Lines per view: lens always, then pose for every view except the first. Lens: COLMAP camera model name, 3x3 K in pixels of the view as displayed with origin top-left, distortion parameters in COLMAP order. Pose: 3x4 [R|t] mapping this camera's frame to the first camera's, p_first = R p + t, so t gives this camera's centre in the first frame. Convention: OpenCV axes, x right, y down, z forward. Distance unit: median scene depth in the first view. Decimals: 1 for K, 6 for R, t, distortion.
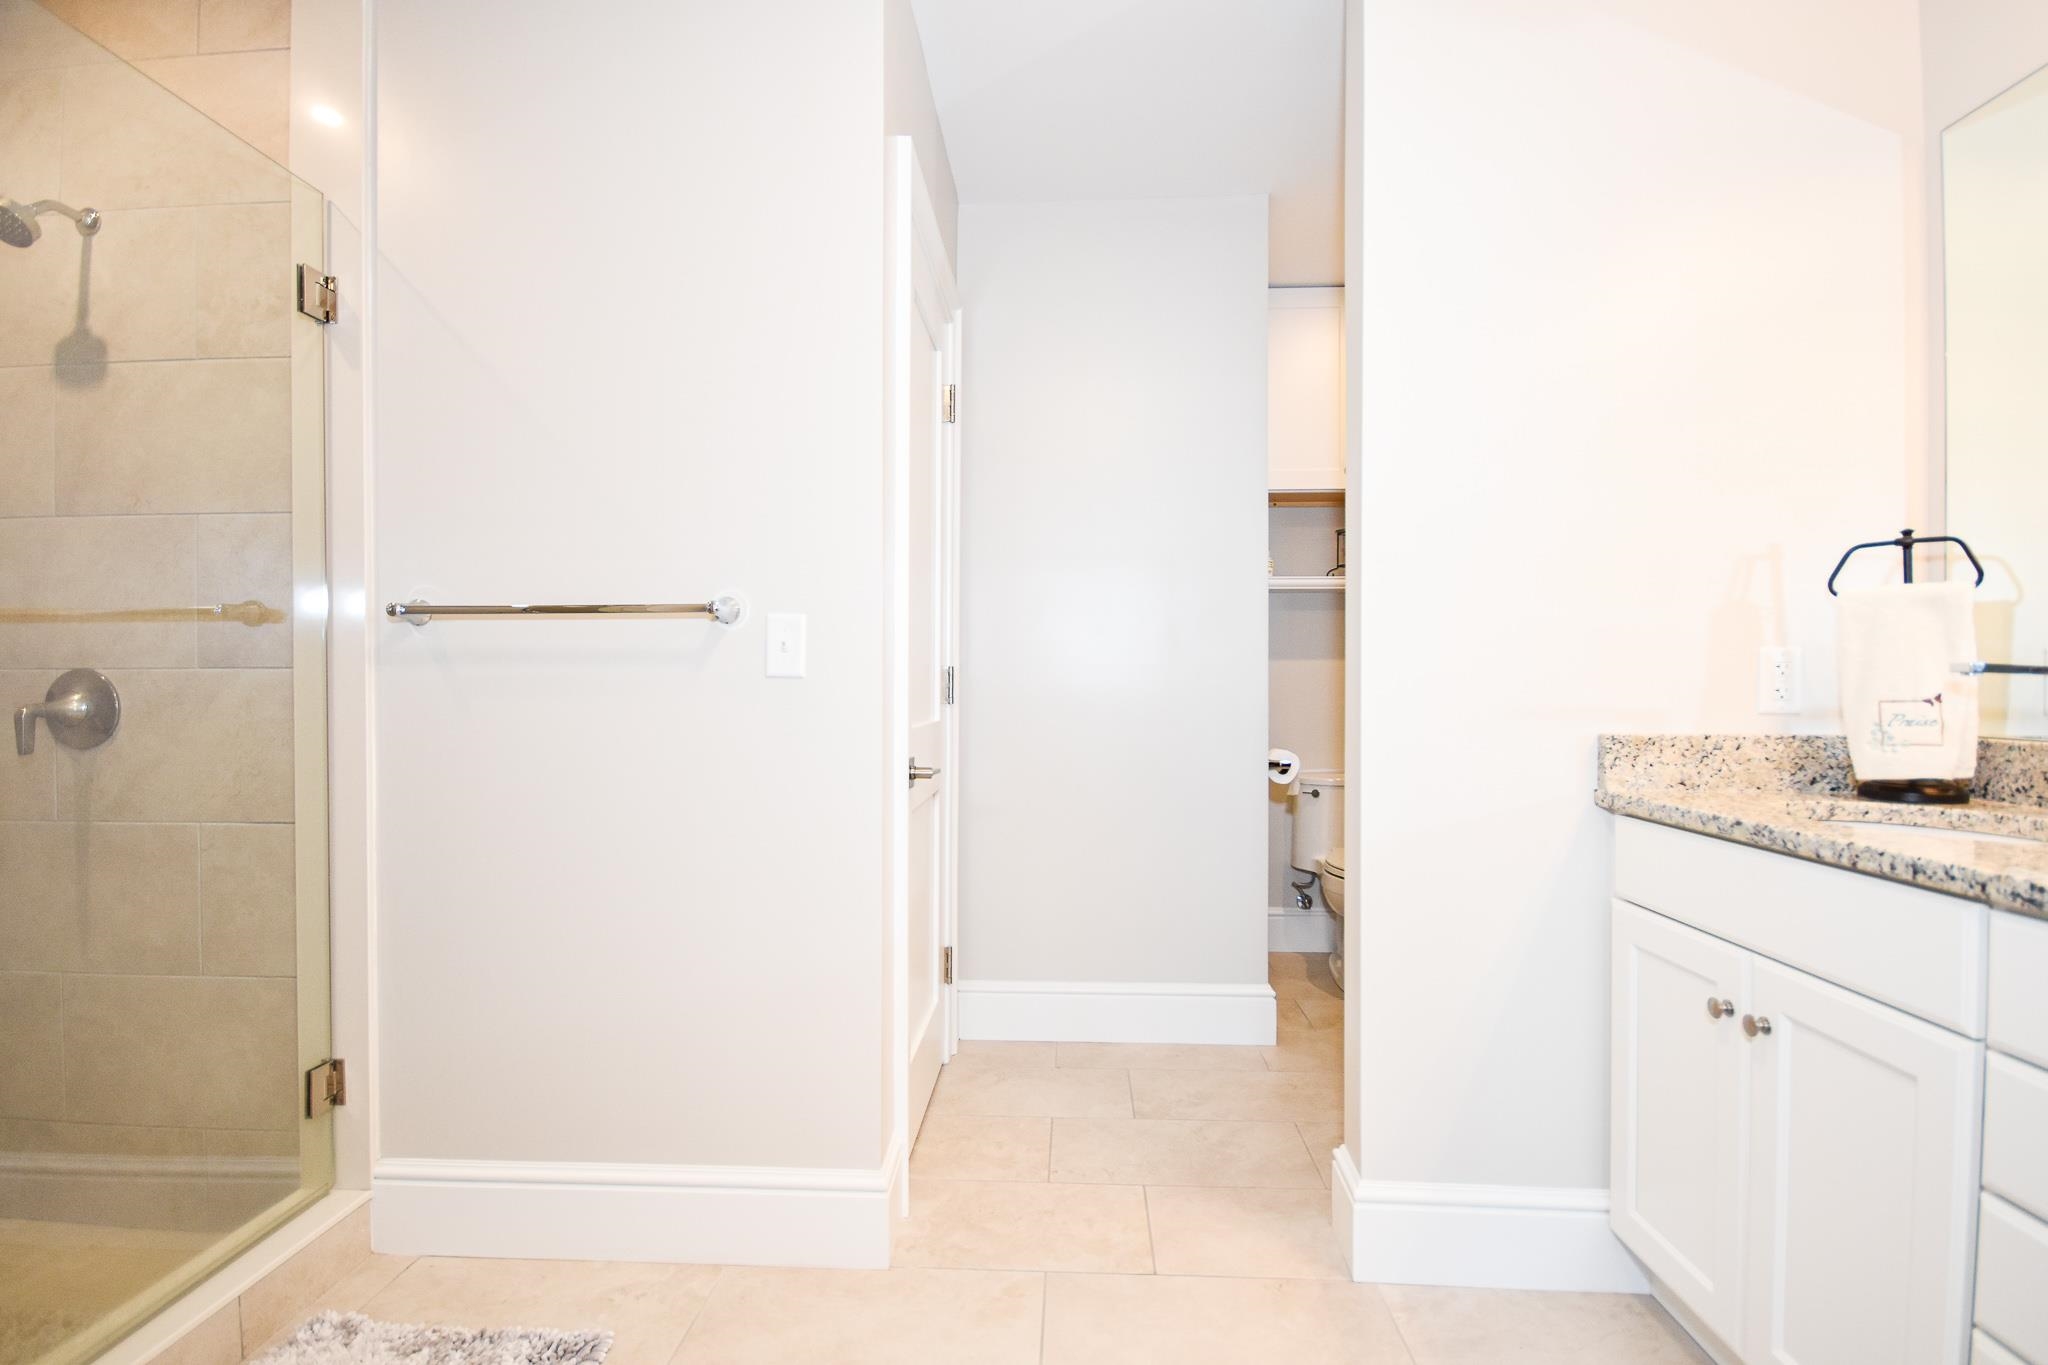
lens RADIAL K [[897.7, 0, 1036.2], [0, 897.7, 675.6], [0, 0, 1]] dist [0.000428, -0.011569]
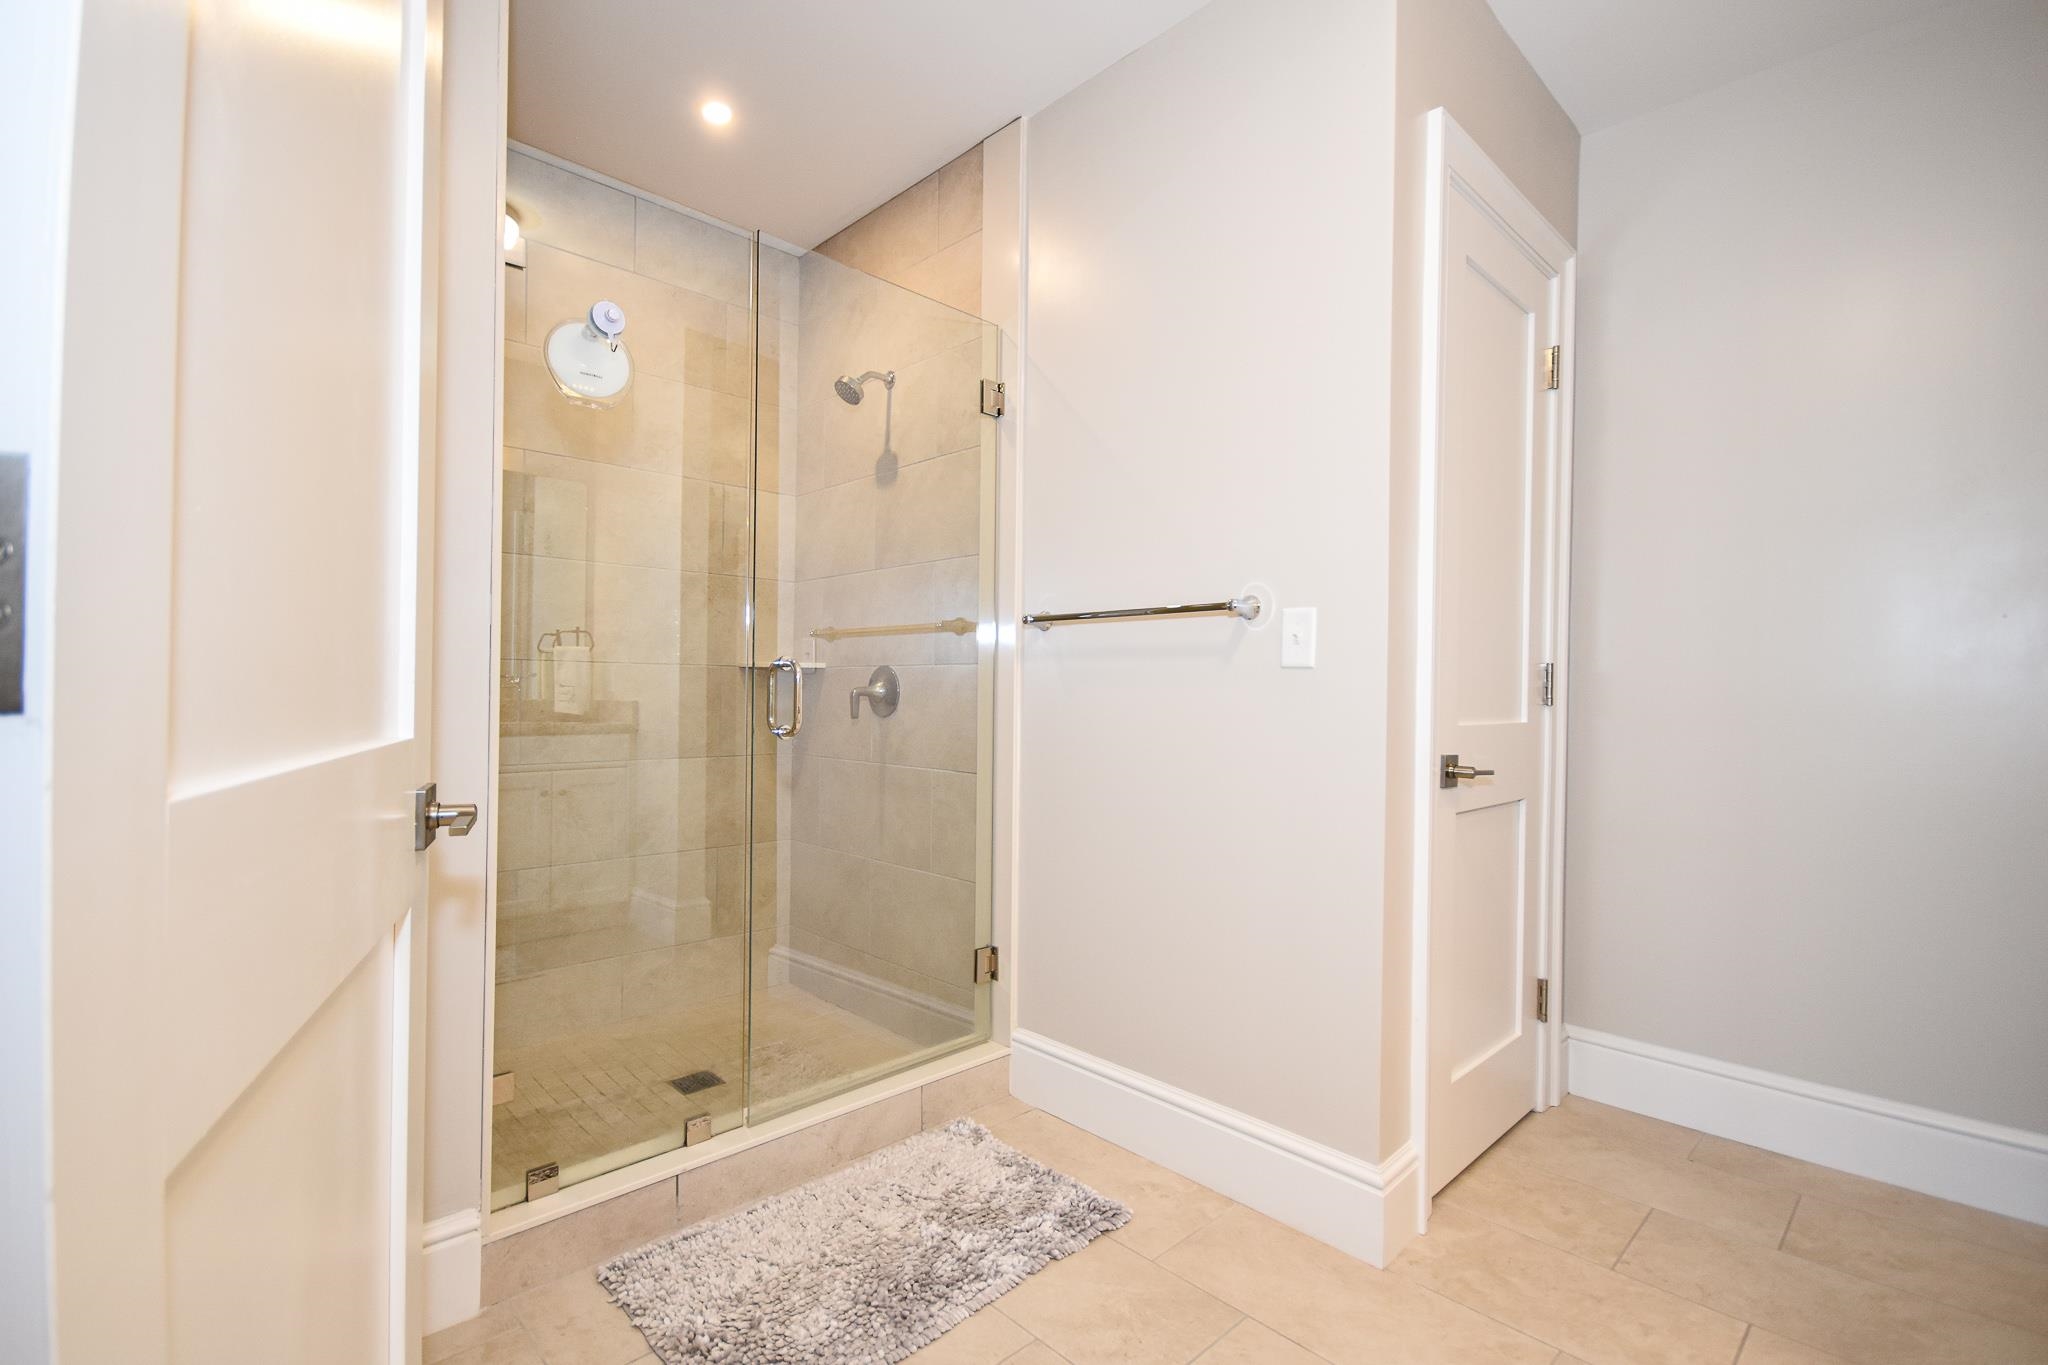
lens RADIAL K [[933.0, 0, 1060.4], [0, 933.0, 676.3], [0, 0, 1]] dist [-0.029278, -0.000490]
pose [[0.726726, -0.002205, -0.686924, 0.278739], [-0.009153, 0.999875, -0.012894, 0.029194], [0.686867, 0.015658, 0.726615, 0.015196]]
